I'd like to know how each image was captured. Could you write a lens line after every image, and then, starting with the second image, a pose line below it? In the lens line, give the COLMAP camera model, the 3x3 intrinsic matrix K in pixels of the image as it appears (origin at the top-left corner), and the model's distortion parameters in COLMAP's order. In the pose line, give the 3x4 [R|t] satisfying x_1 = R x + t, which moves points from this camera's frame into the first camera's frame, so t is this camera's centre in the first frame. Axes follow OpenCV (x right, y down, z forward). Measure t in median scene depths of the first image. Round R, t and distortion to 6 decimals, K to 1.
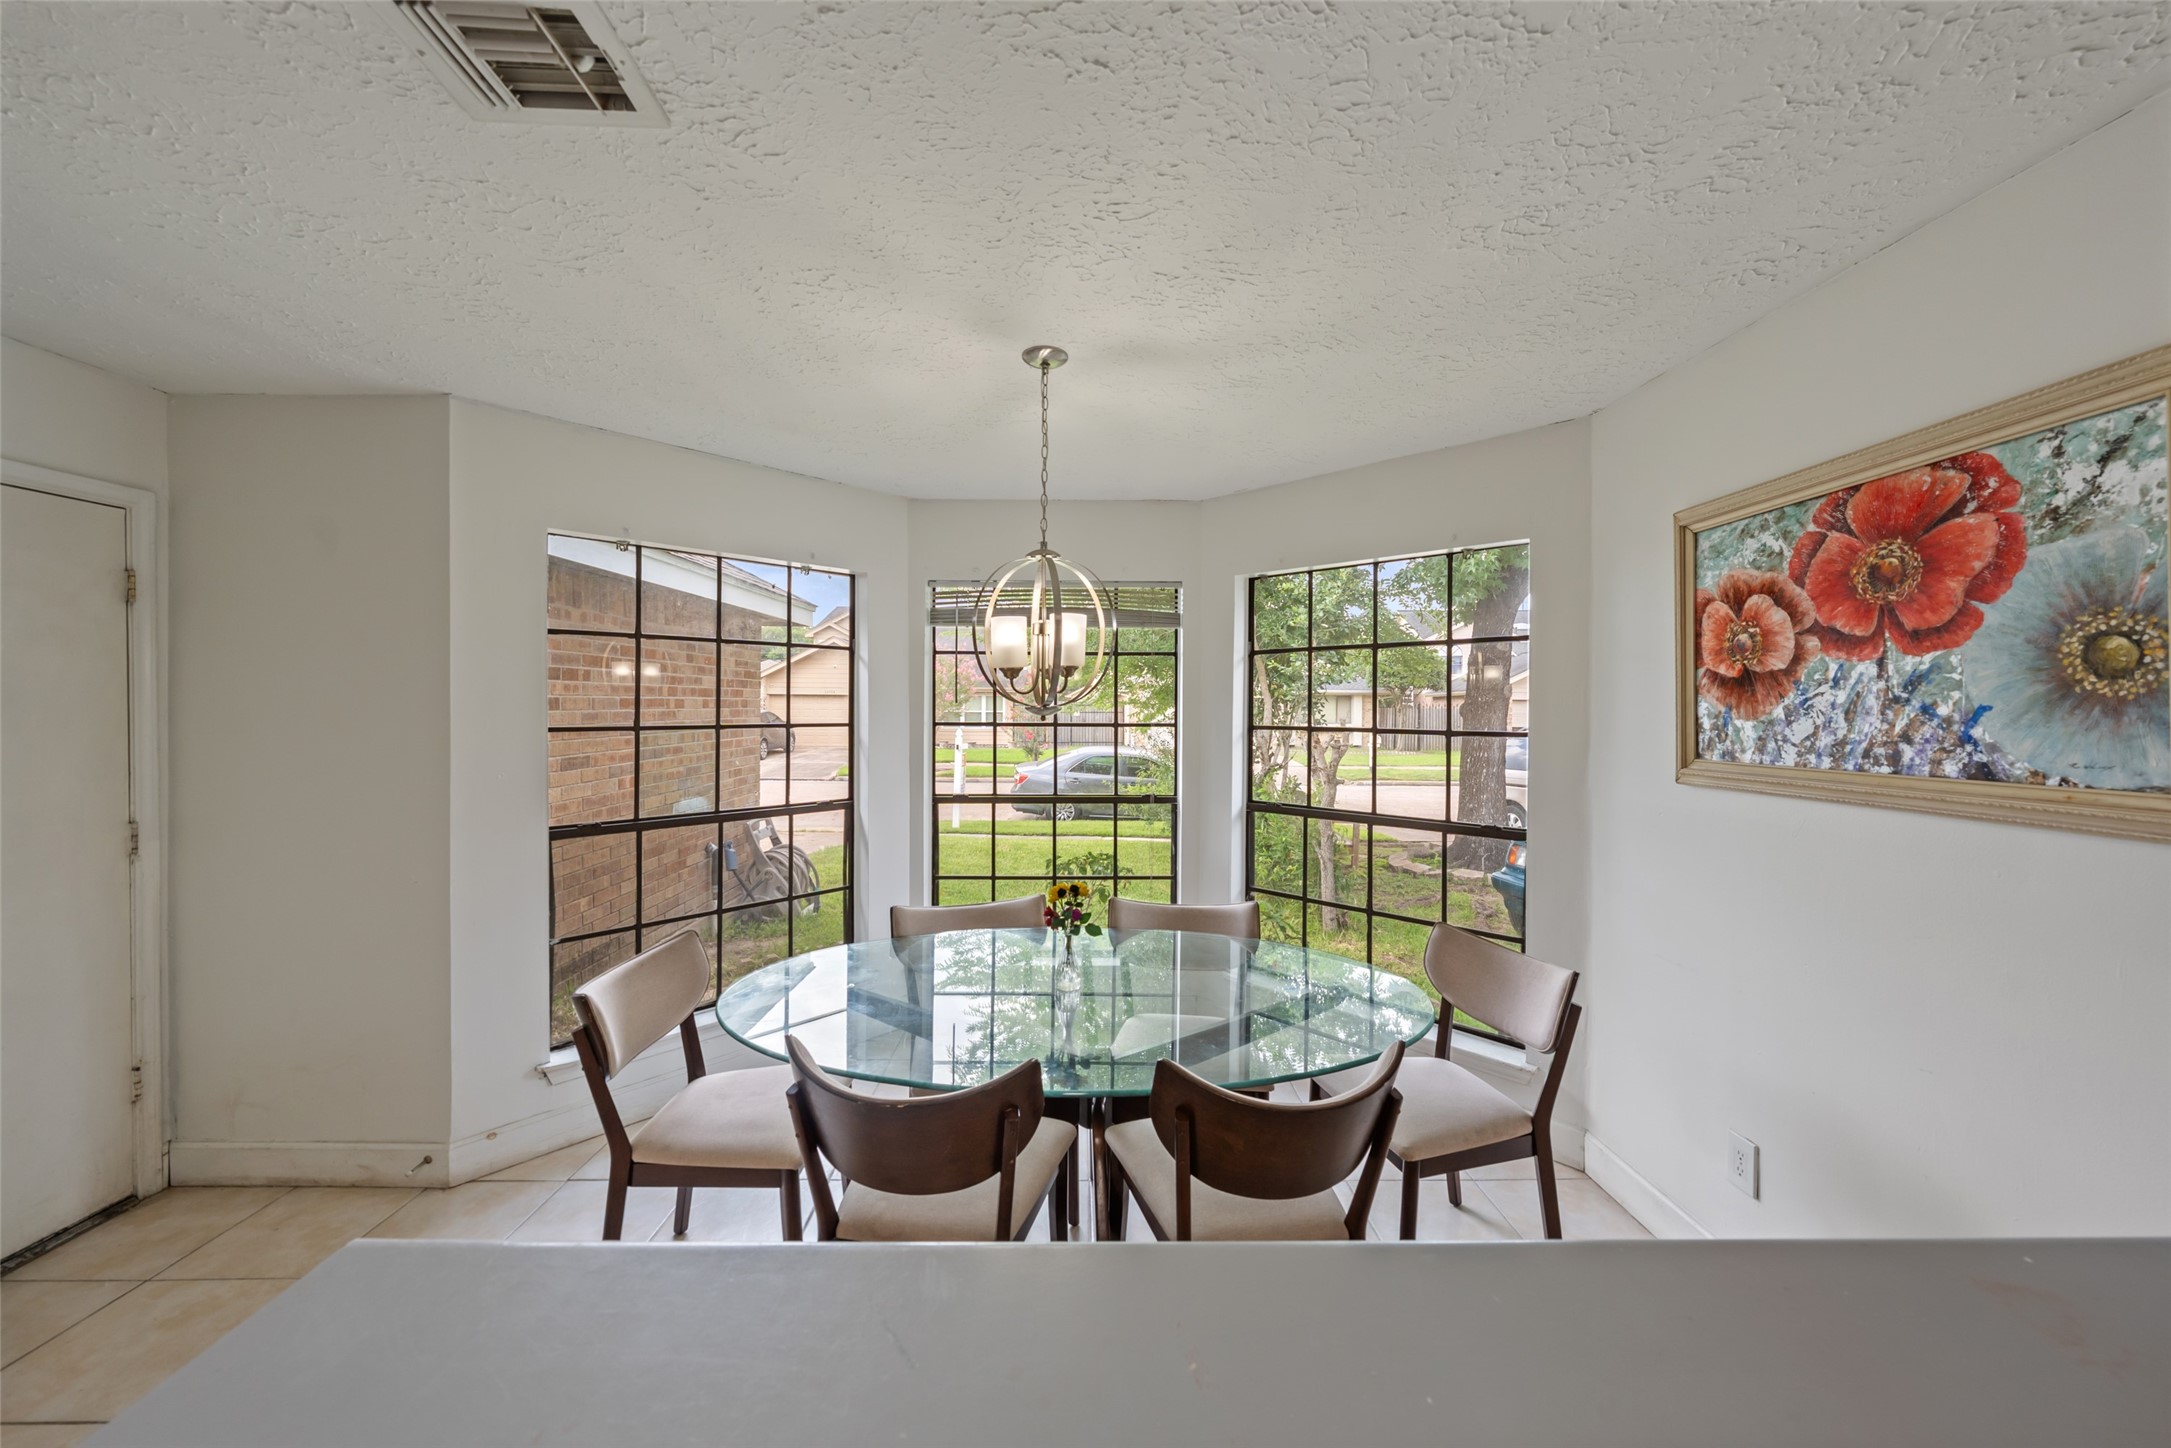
lens RADIAL K [[801.2, 0, 1079.8], [0, 801.2, 715.9], [0, 0, 1]] dist [0.000595, 0.000099]
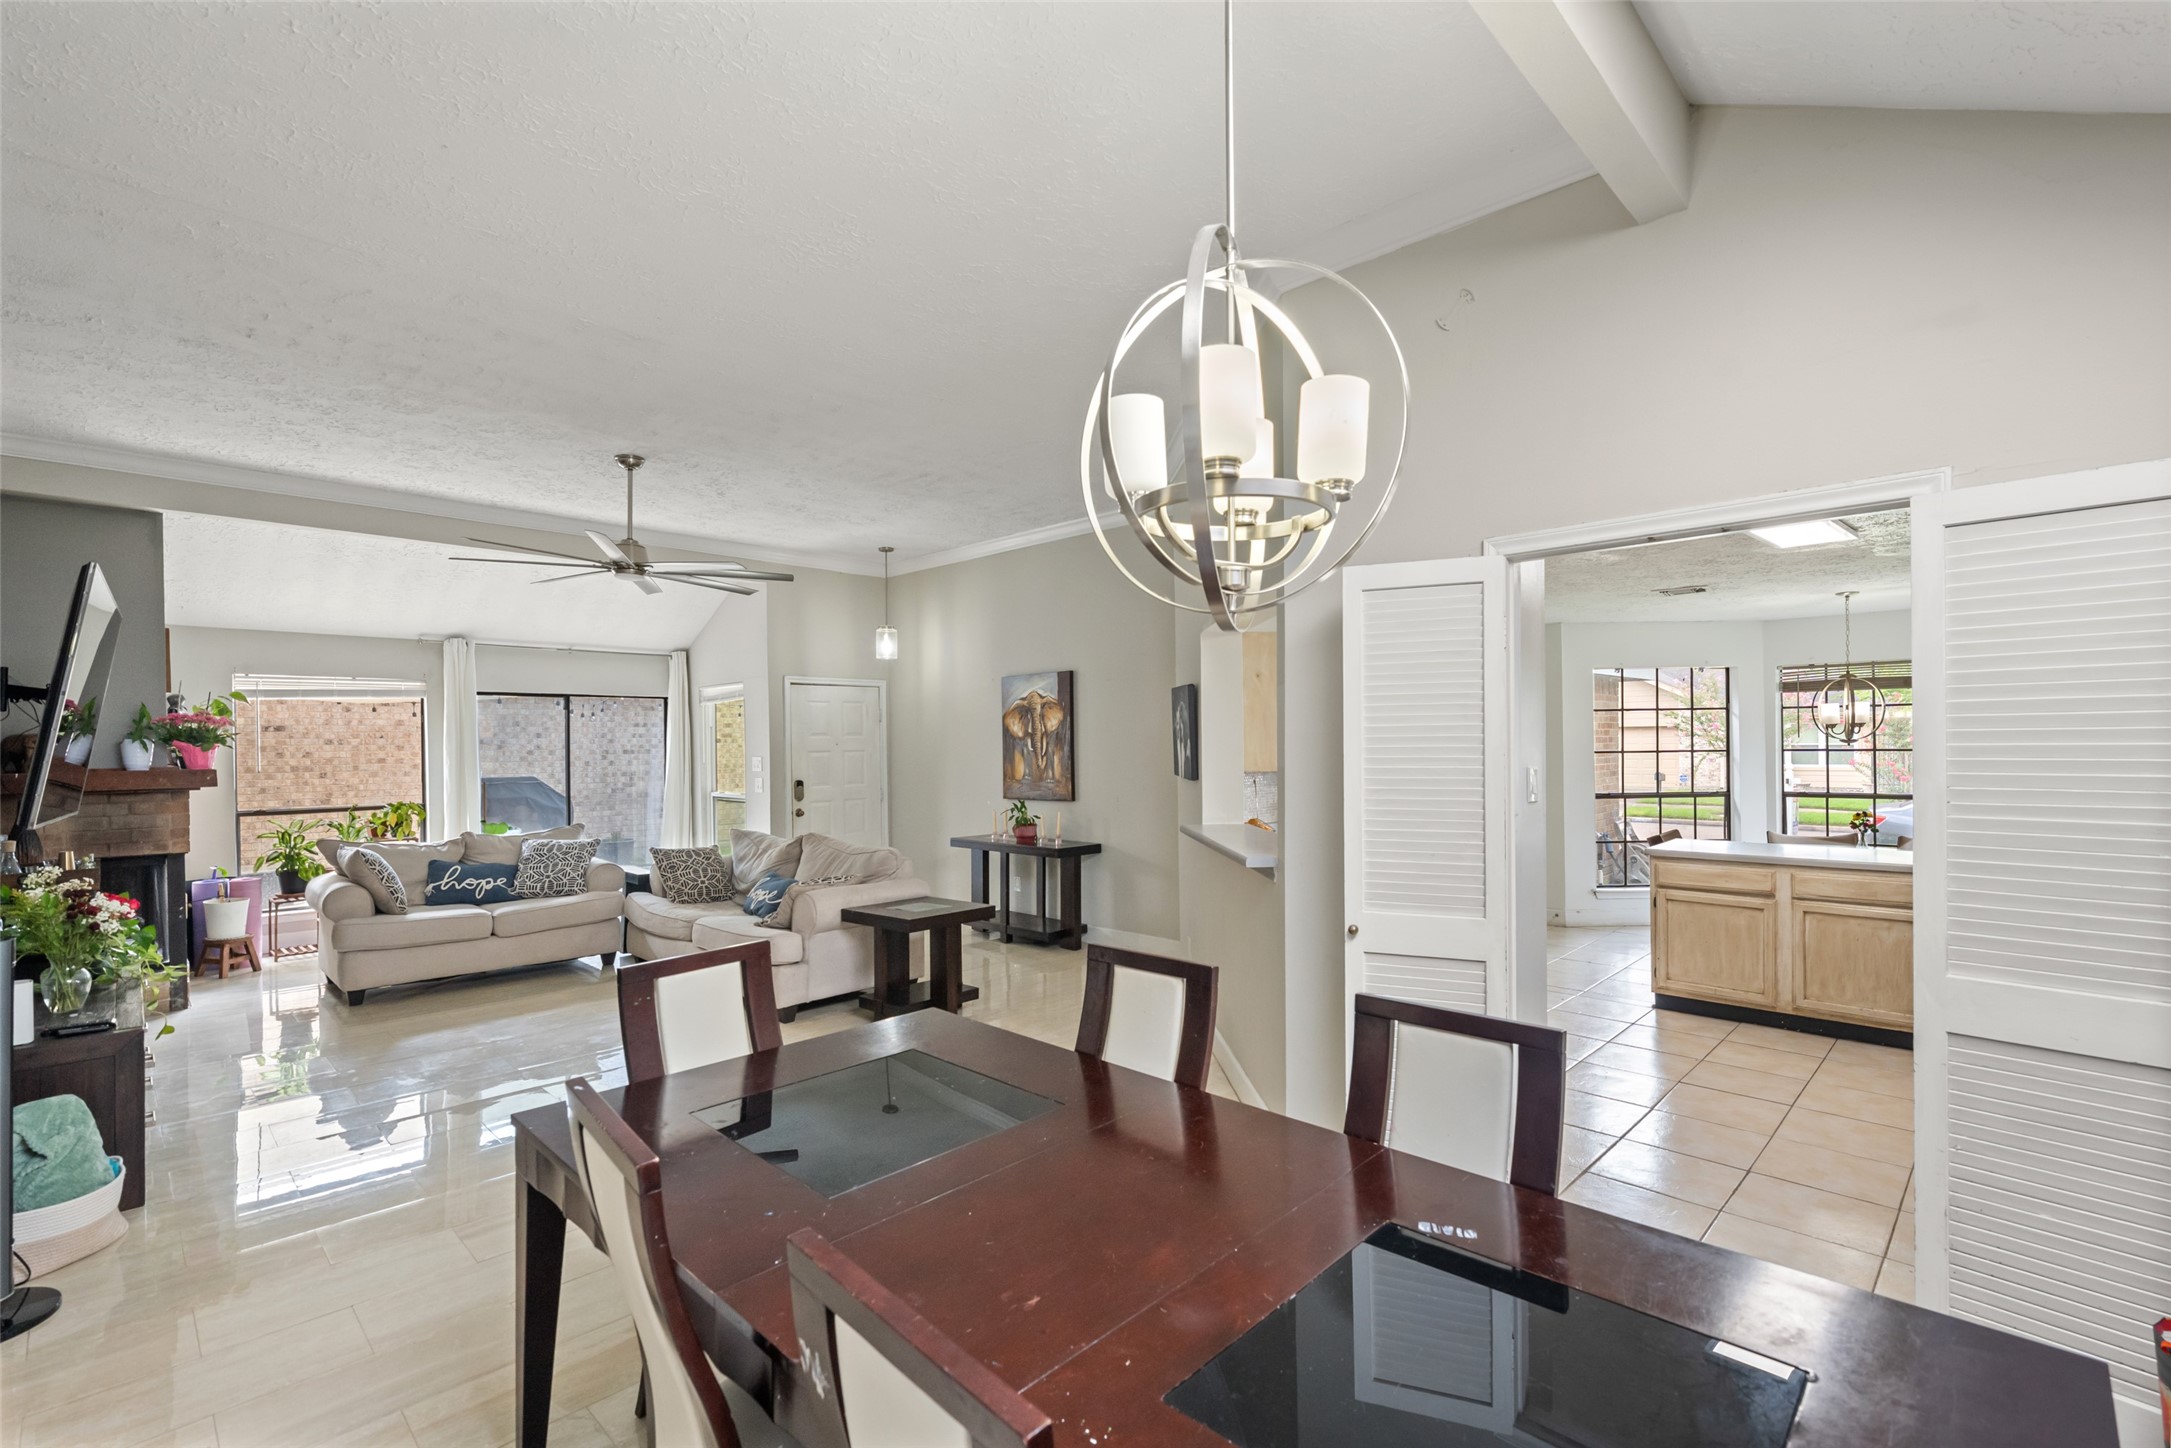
lens RADIAL K [[946.7, 0, 1098.9], [0, 946.7, 752.1], [0, 0, 1]] dist [0.002380, 0.000467]
pose [[0.715455, -0.011046, -0.698571, 0.197346], [0.010112, 0.999934, -0.005455, 0.011941], [0.698585, -0.003161, 0.715520, -1.547575]]
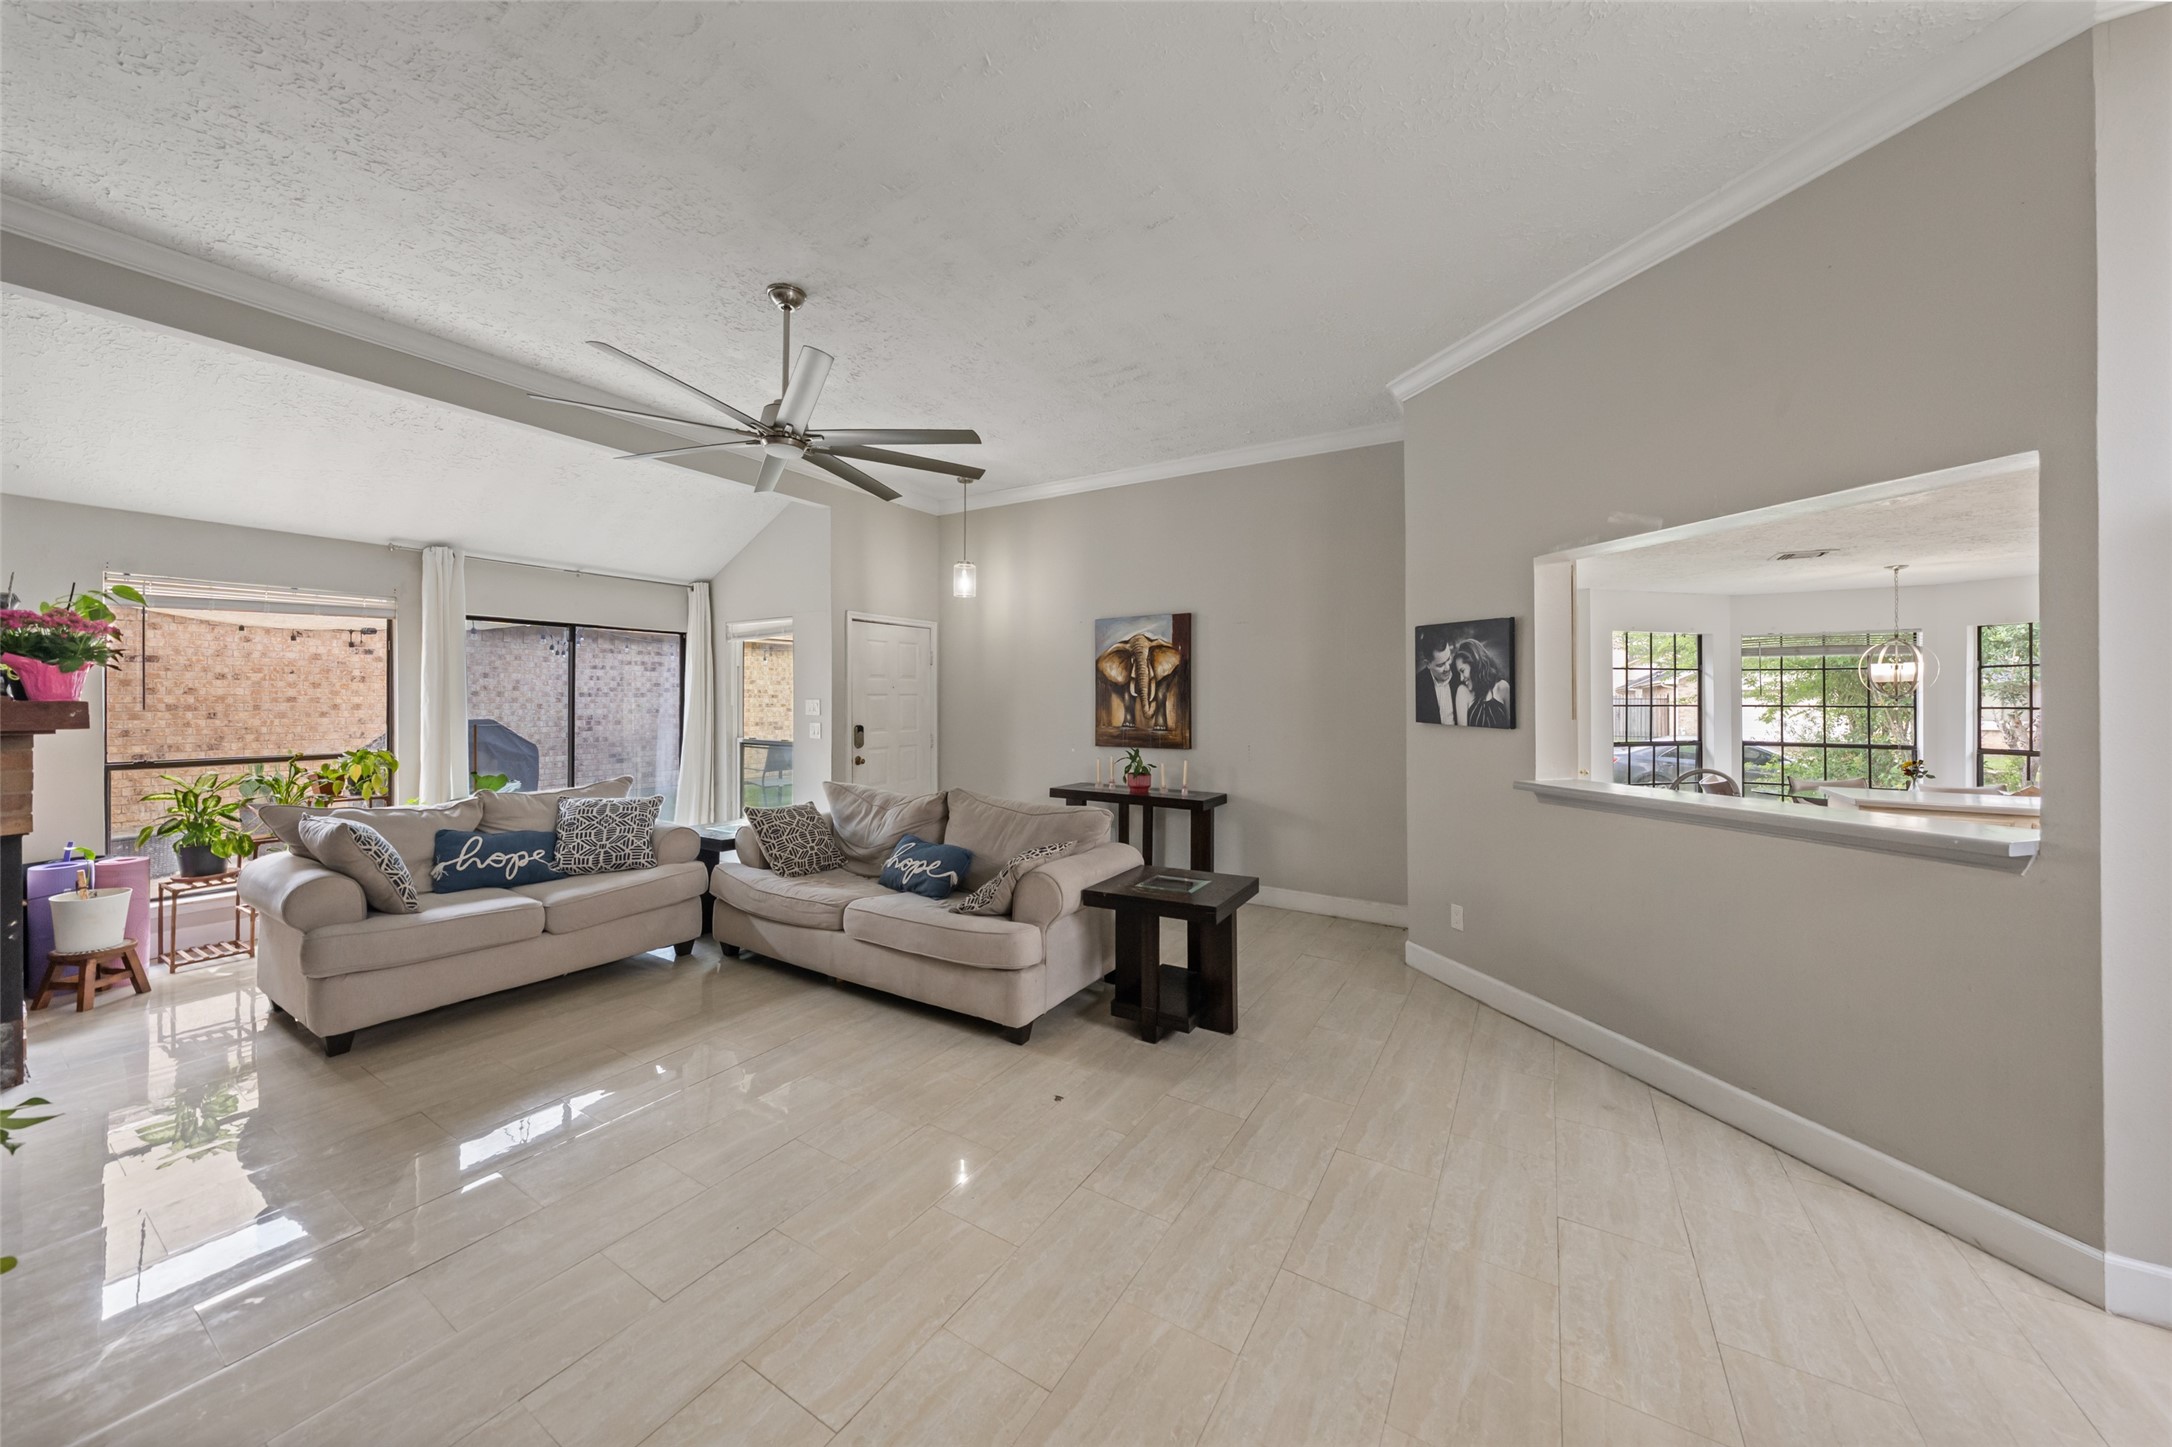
lens RADIAL K [[749.9, 0, 1092.8], [0, 749.9, 702.4], [0, 0, 1]] dist [0.000589, -0.000150]
pose [[0.842505, -0.003184, -0.538680, -0.571939], [-0.001842, 0.999960, -0.008791, 0.022405], [0.538686, 0.008399, 0.842465, -1.540056]]
